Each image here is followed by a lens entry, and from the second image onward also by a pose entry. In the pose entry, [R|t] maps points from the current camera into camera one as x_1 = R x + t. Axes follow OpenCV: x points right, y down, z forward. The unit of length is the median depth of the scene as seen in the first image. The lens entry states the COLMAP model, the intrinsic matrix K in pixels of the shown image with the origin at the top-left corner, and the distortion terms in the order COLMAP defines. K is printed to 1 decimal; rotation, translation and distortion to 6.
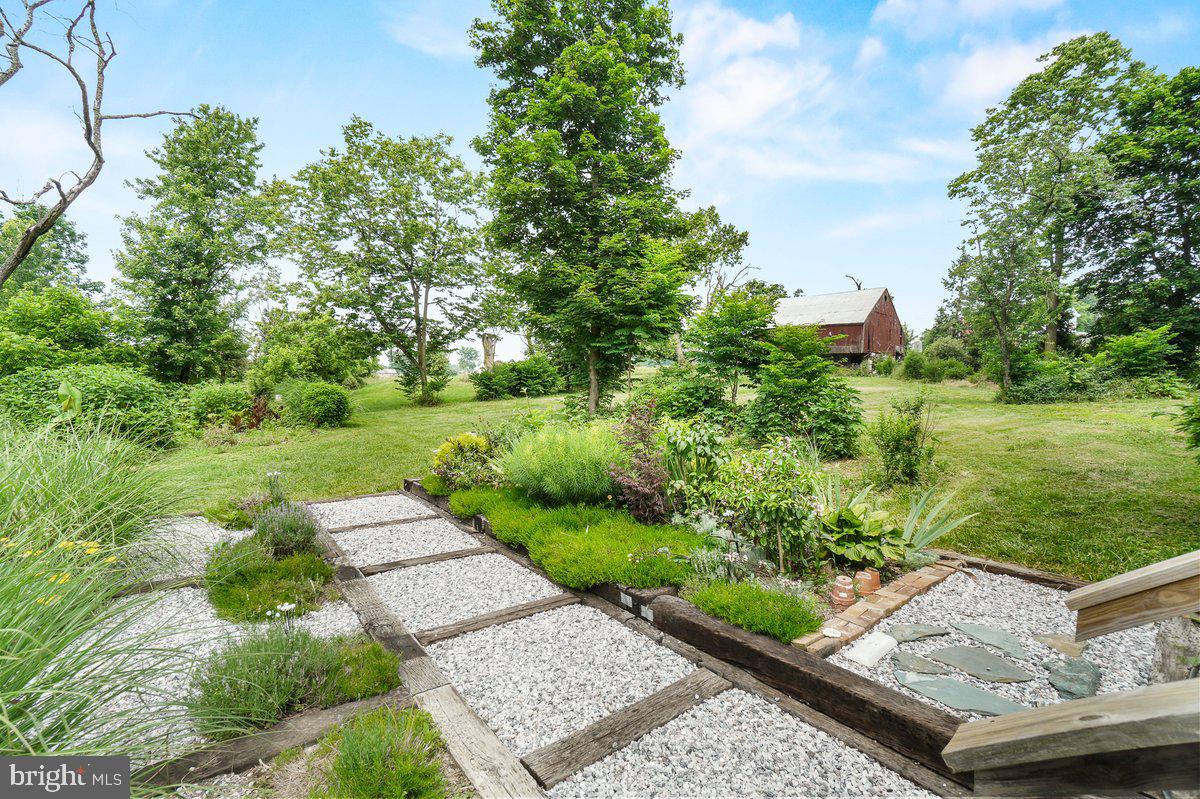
lens RADIAL K [[532.8, 0, 593.5], [0, 532.8, 387.1], [0, 0, 1]] dist [-0.054553, 0.018119]
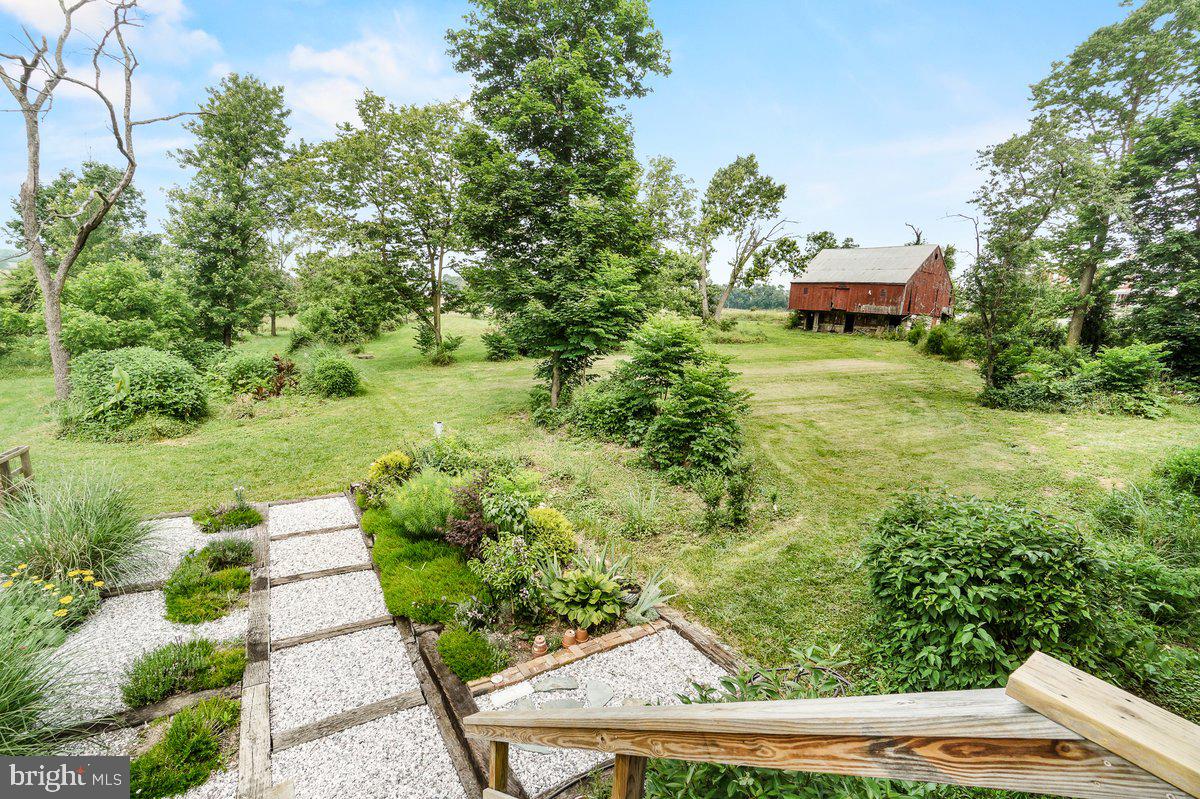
lens RADIAL K [[532.8, 0, 591.9], [0, 532.8, 395.5], [0, 0, 1]] dist [-0.054553, 0.018119]
pose [[0.993663, 0.059535, -0.095344, 0.113843], [-0.044835, 0.987745, 0.149501, -0.086406], [0.103076, -0.144279, 0.984154, -0.057418]]
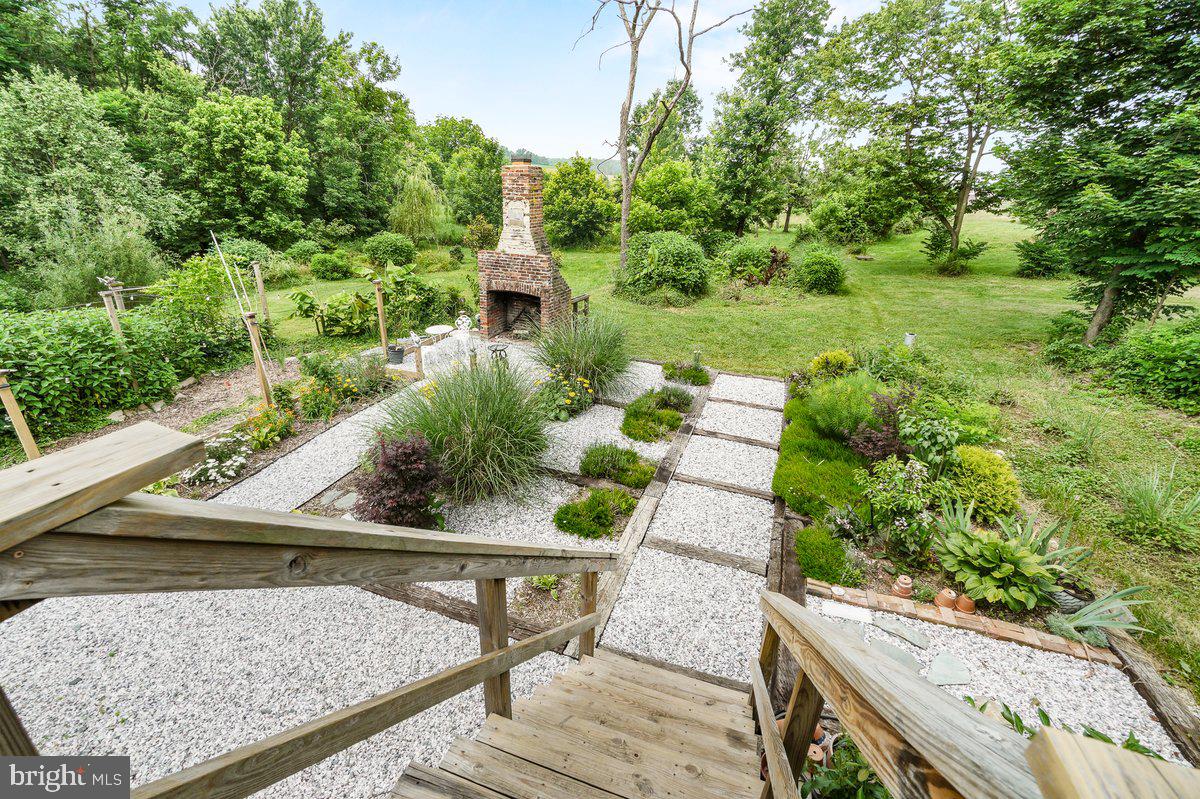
lens RADIAL K [[532.8, 0, 585.8], [0, 532.8, 393.3], [0, 0, 1]] dist [-0.054553, 0.018119]
pose [[0.530586, 0.321155, -0.784435, 0.143228], [-0.038573, 0.933633, 0.356148, -0.076725], [0.846753, -0.158709, 0.507760, -0.039058]]
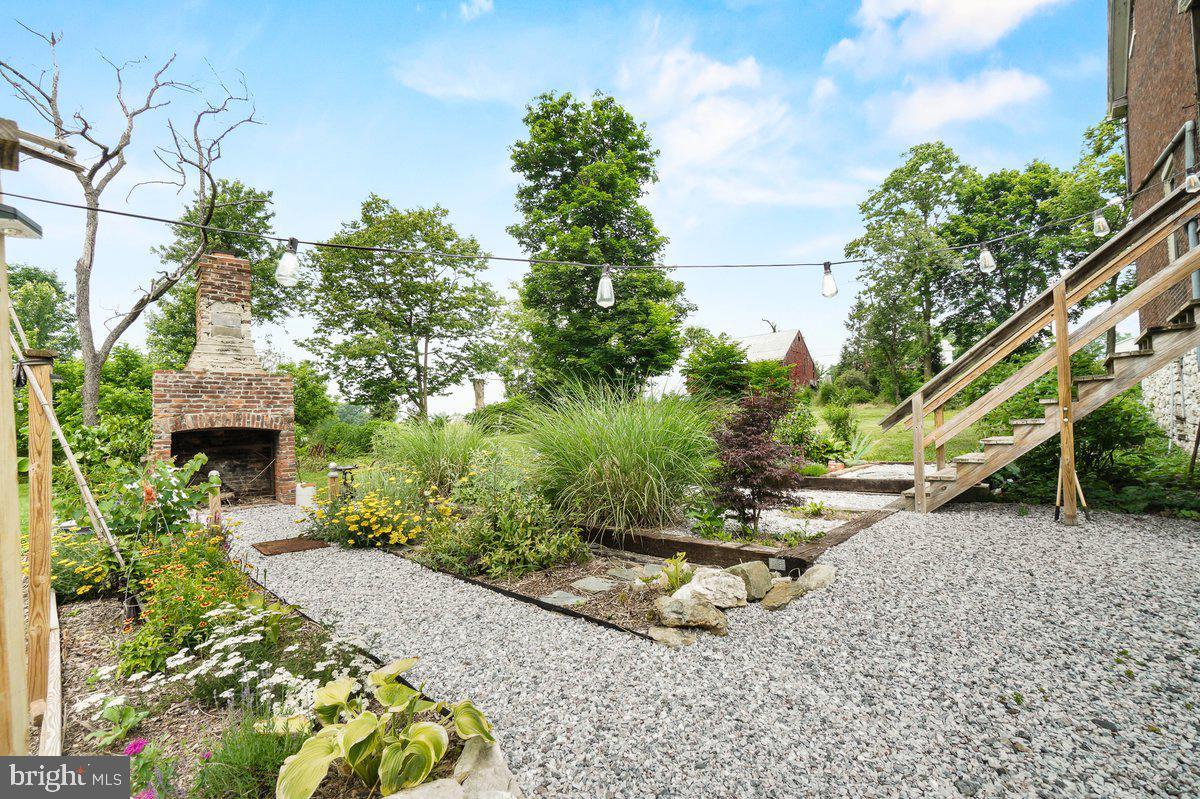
lens RADIAL K [[532.8, 0, 604.1], [0, 532.8, 396.7], [0, 0, 1]] dist [-0.054553, 0.018119]
pose [[0.986915, -0.038350, 0.156615, -0.138077], [0.048891, 0.996751, -0.064015, 0.028172], [-0.153651, 0.070834, 0.985583, -0.185443]]
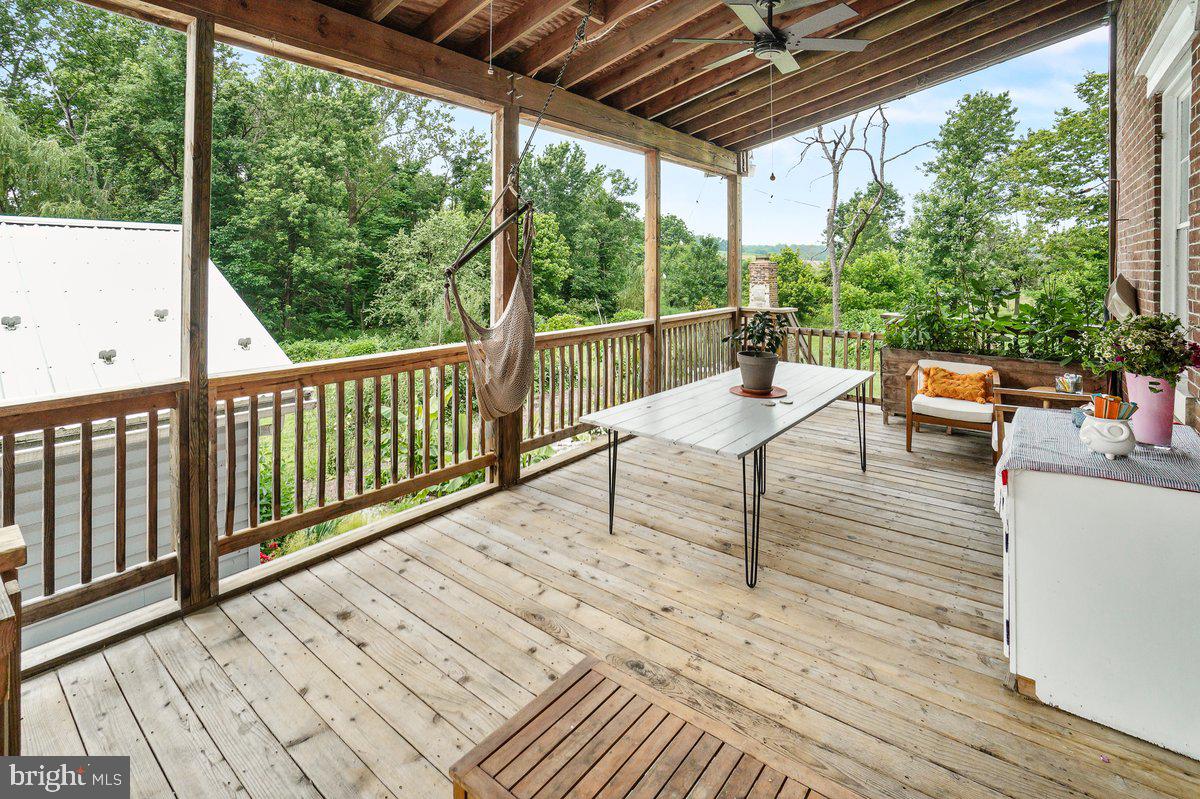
lens RADIAL K [[587.4, 0, 594.9], [0, 587.4, 239.1], [0, 0, 1]] dist [-0.017606, -0.000015]
pose [[0.246268, -0.048494, -0.967988, 0.408892], [-0.026785, 0.998025, -0.056813, -0.076138], [0.968832, 0.039918, 0.244483, -0.245488]]
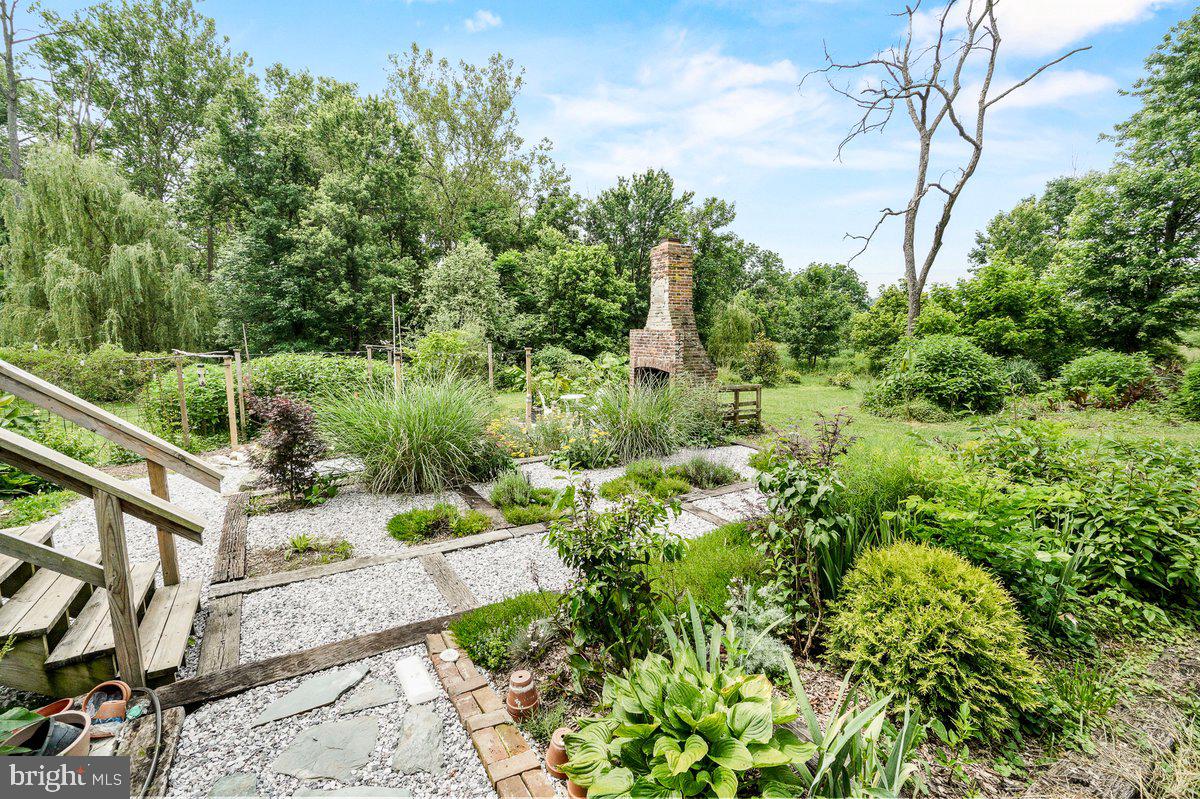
lens RADIAL K [[532.8, 0, 588.6], [0, 532.8, 391.3], [0, 0, 1]] dist [-0.054553, 0.018119]
pose [[-0.130106, 0.108865, -0.985505, 0.176530], [-0.021011, 0.993428, 0.112514, -0.014943], [0.991277, 0.035345, -0.126964, 0.188623]]
